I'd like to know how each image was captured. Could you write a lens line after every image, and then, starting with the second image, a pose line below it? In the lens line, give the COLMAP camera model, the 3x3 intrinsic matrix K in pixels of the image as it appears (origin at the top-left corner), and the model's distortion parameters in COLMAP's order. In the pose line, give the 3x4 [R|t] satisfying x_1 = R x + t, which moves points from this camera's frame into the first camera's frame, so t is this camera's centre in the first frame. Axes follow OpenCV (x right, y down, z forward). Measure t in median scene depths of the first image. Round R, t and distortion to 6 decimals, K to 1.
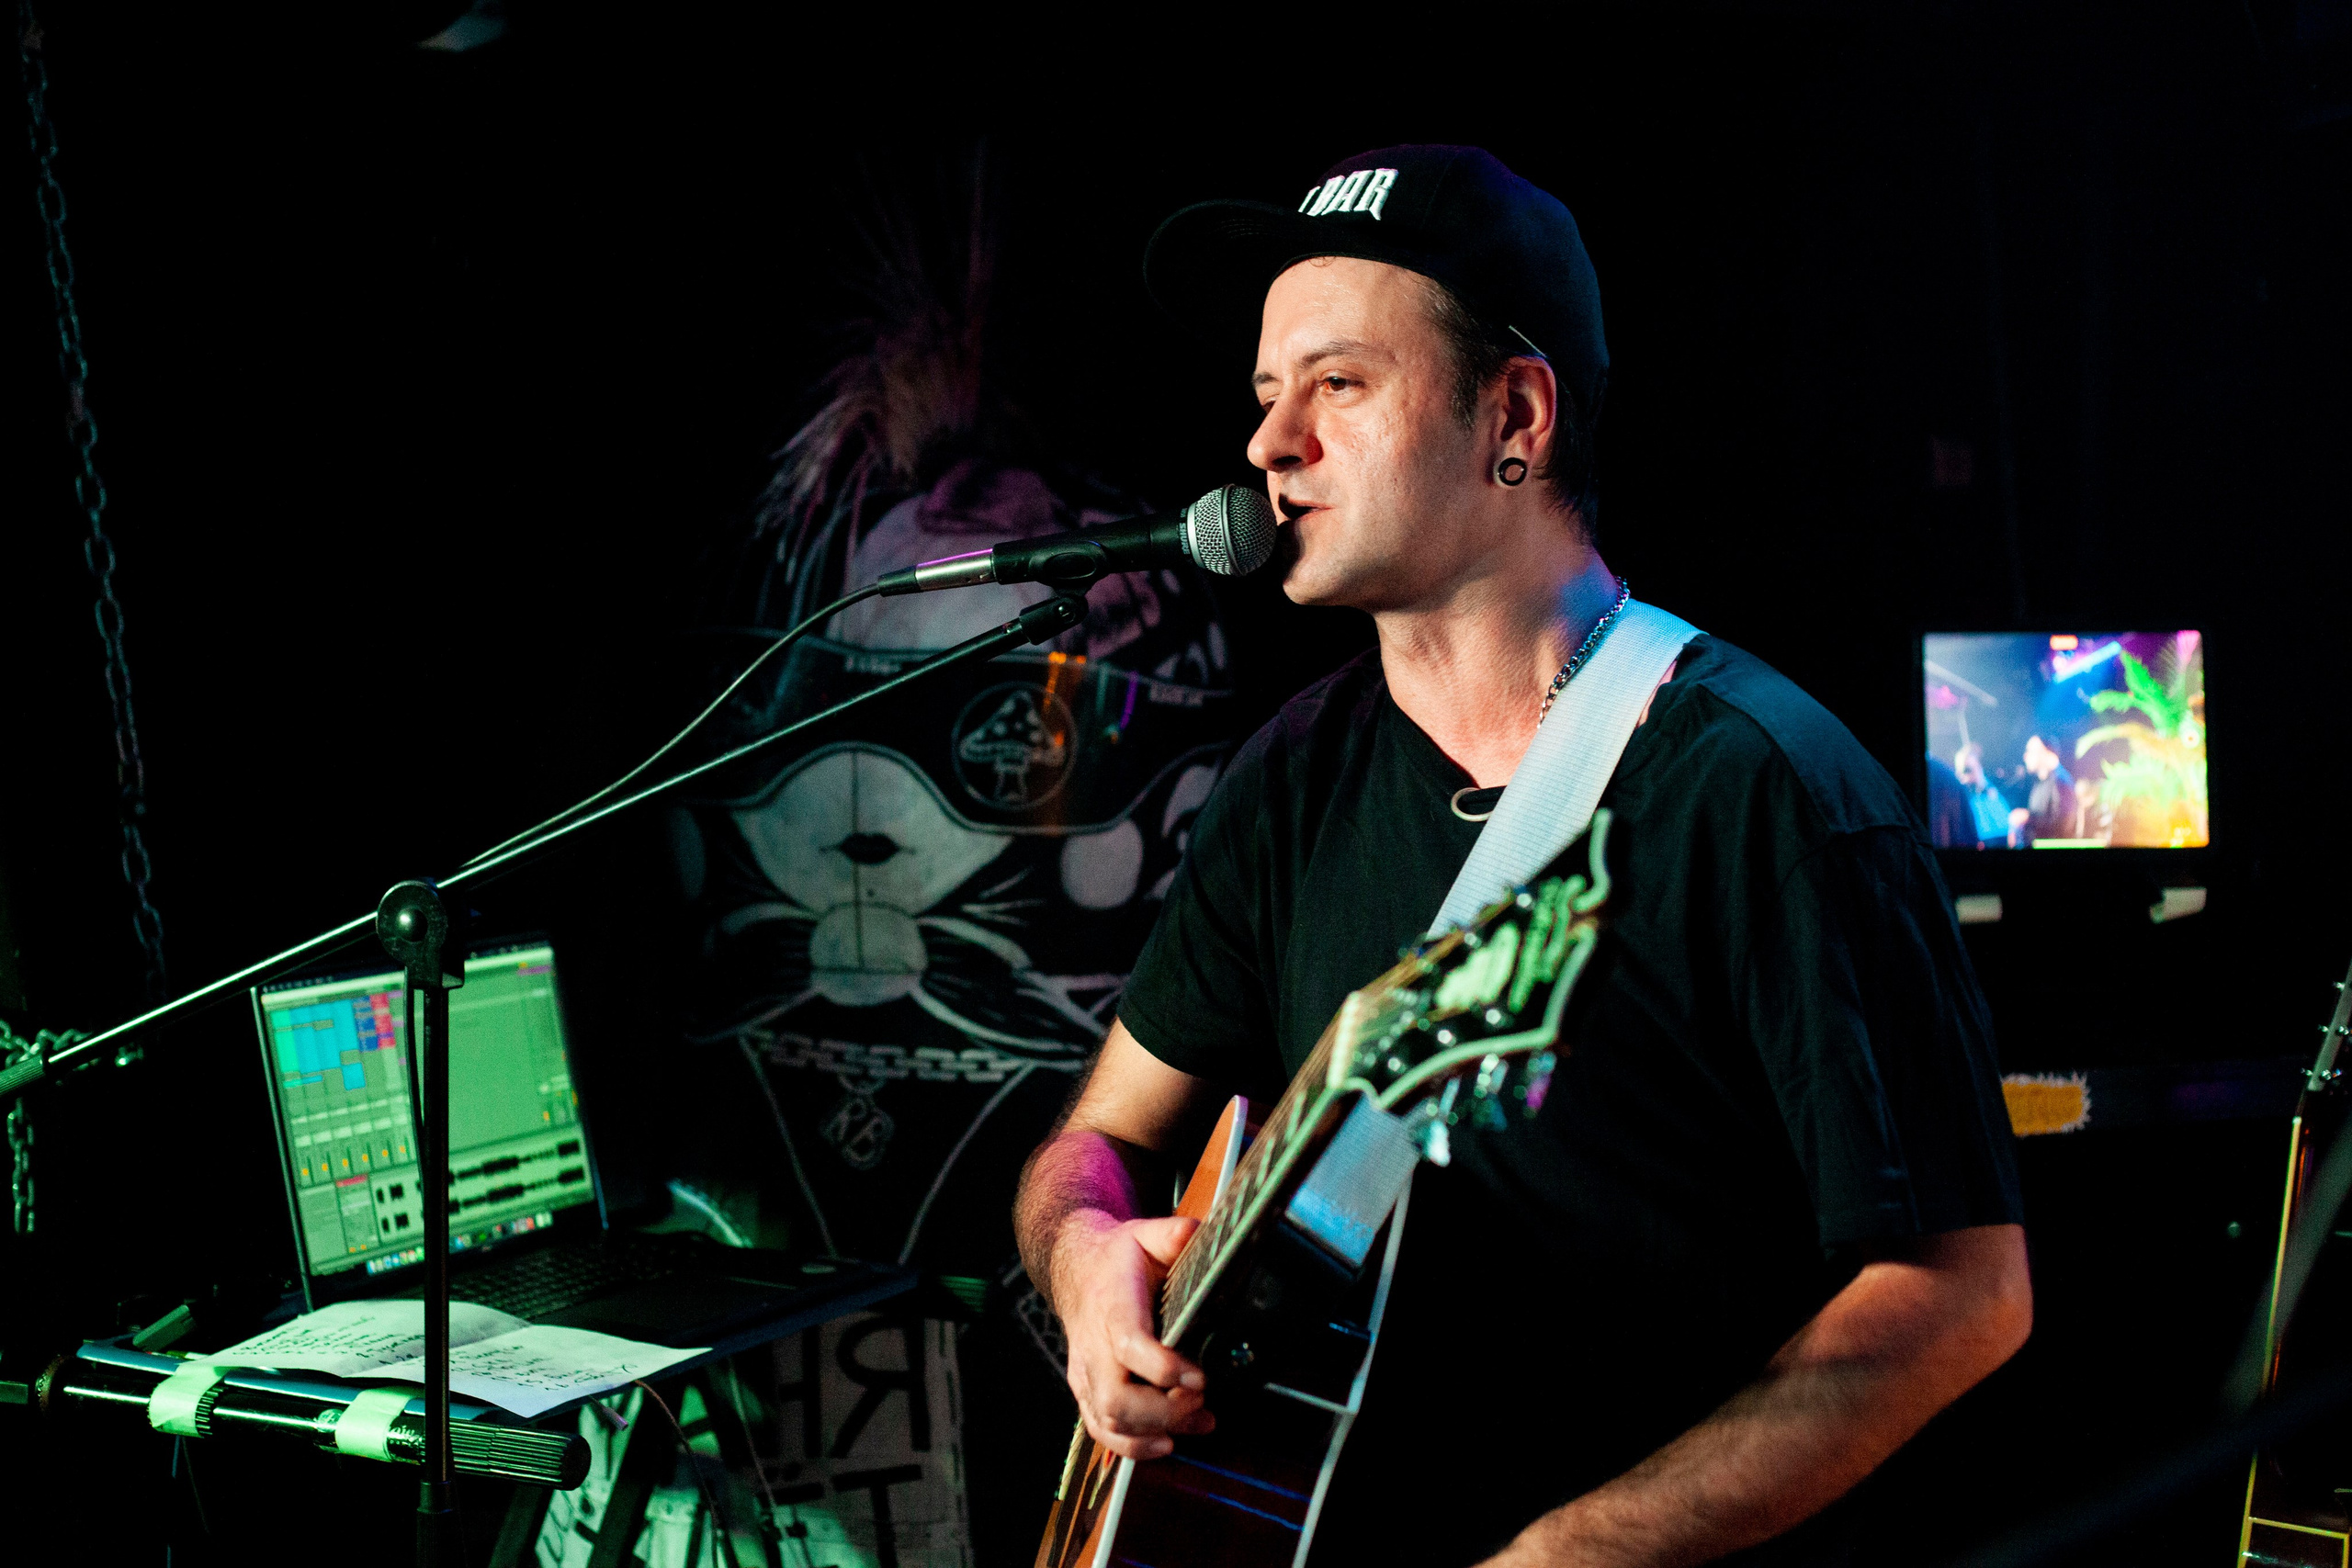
lens RADIAL K [[3500.1, 0, 1152.7], [0, 3500.1, 769.4], [0, 0, 1]] dist [-0.101190, 0.000000]
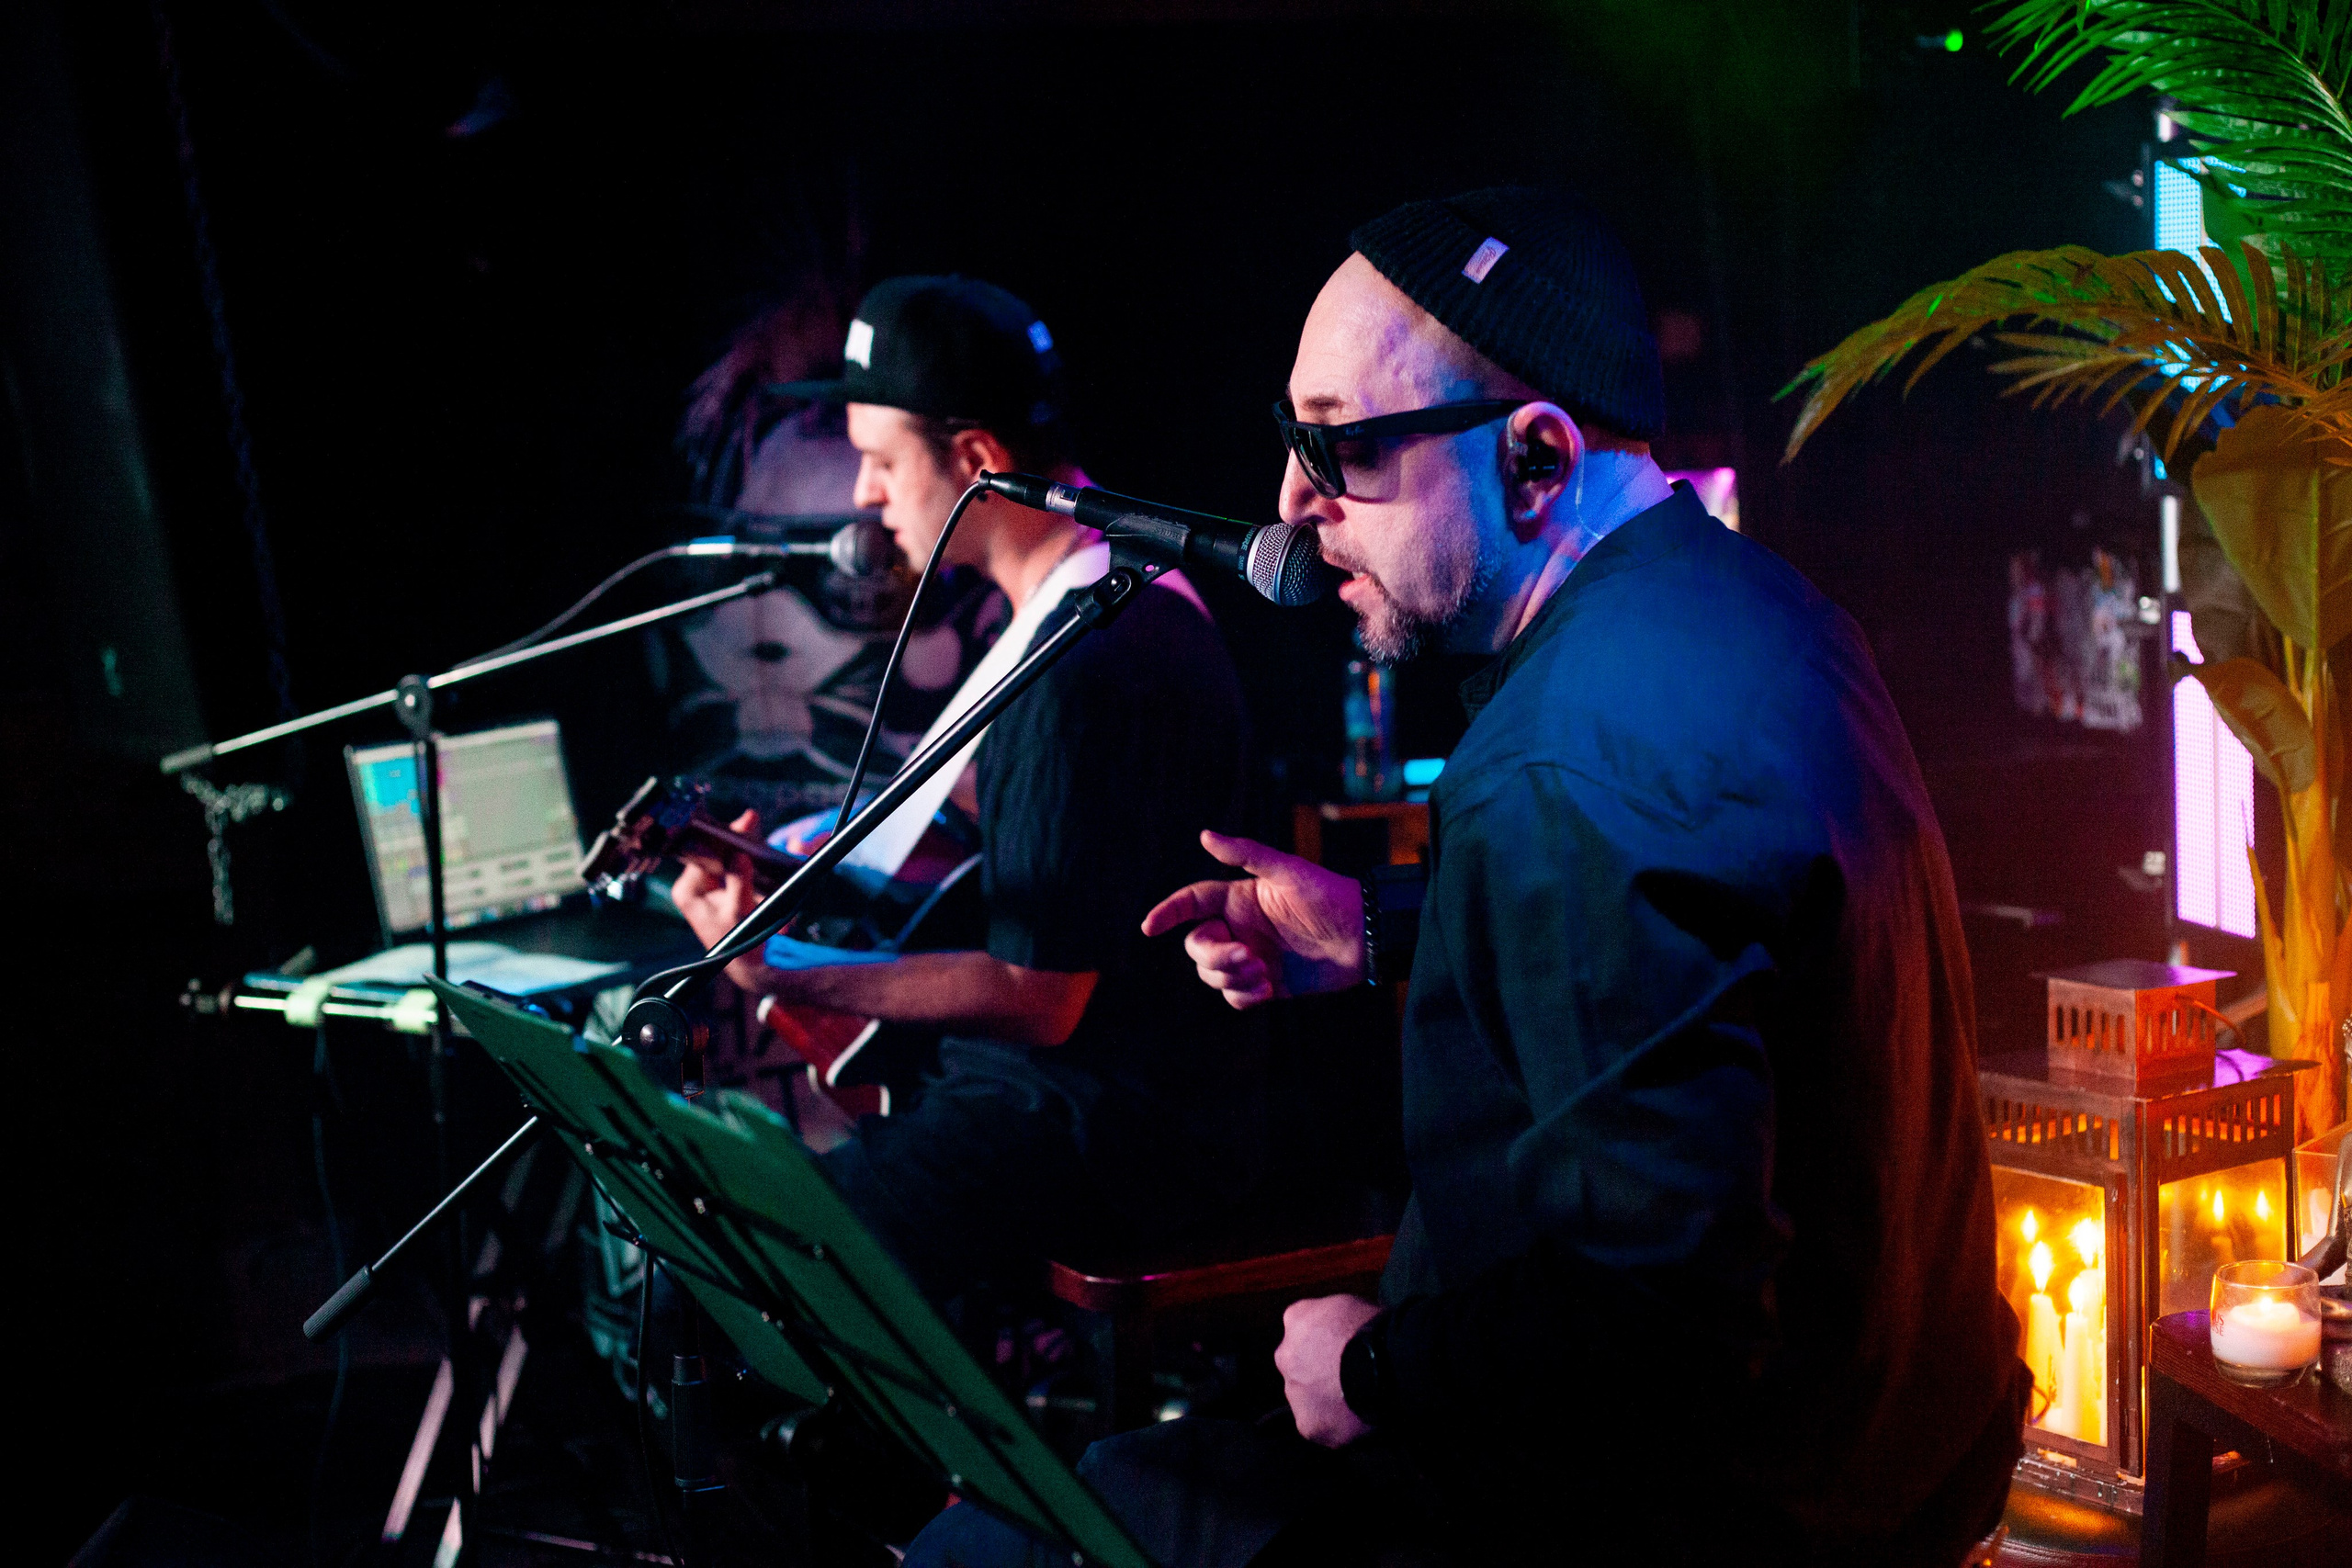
lens RADIAL K [[3500.1, 0, 1165.9], [0, 3500.1, 768.2], [0, 0, 1]] dist [-0.101190, 0.000000]
pose [[0.995484, -0.026010, -0.091293, 0.231198], [0.030992, 0.998082, 0.053583, -0.002768], [0.089725, -0.056170, 0.994381, -0.489731]]
